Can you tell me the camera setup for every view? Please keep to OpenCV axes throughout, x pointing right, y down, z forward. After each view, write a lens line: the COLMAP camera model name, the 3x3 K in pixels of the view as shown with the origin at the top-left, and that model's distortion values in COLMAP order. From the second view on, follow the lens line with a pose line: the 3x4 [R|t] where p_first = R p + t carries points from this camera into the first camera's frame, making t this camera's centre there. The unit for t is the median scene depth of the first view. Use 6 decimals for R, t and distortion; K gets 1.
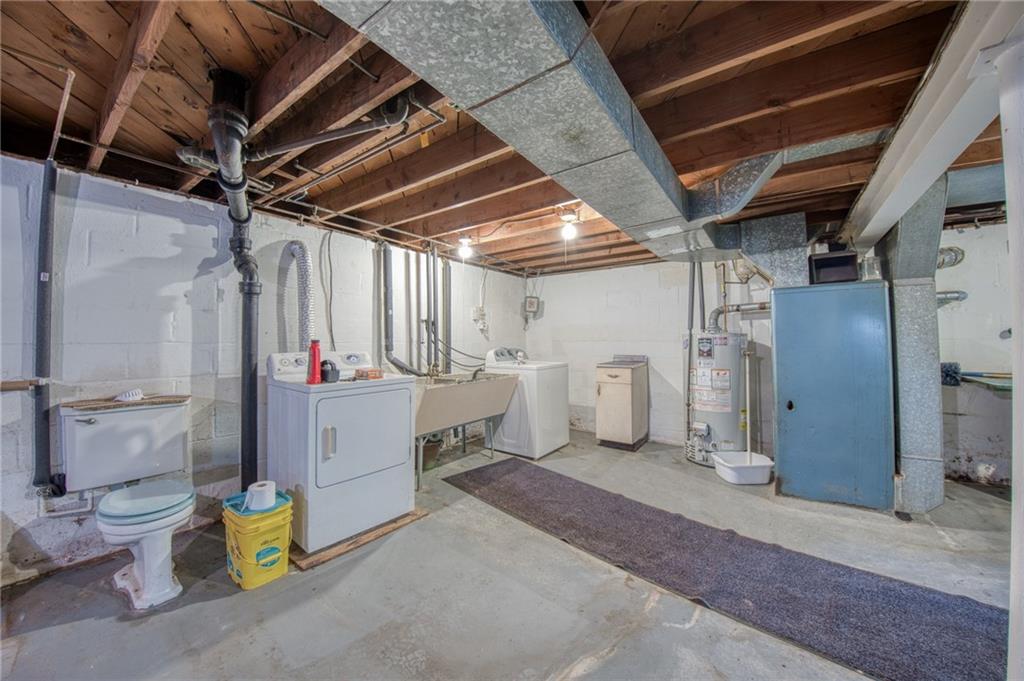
lens RADIAL K [[374.4, 0, 510.9], [0, 374.4, 336.3], [0, 0, 1]] dist [-0.057692, -0.000125]
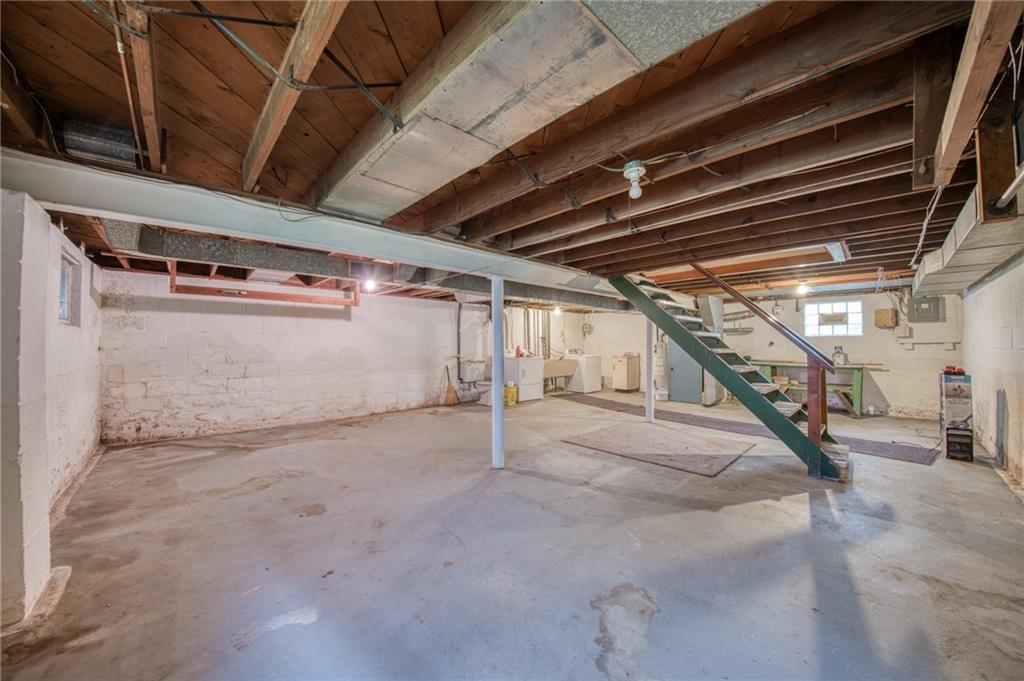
lens RADIAL K [[362.5, 0, 512.0], [0, 362.5, 340.5], [0, 0, 1]] dist [-0.017852, 0.004438]
pose [[0.981237, 0.004400, -0.192754, 0.054544], [-0.003139, 0.999972, 0.006849, -0.039548], [0.192779, -0.006115, 0.981223, -1.539693]]
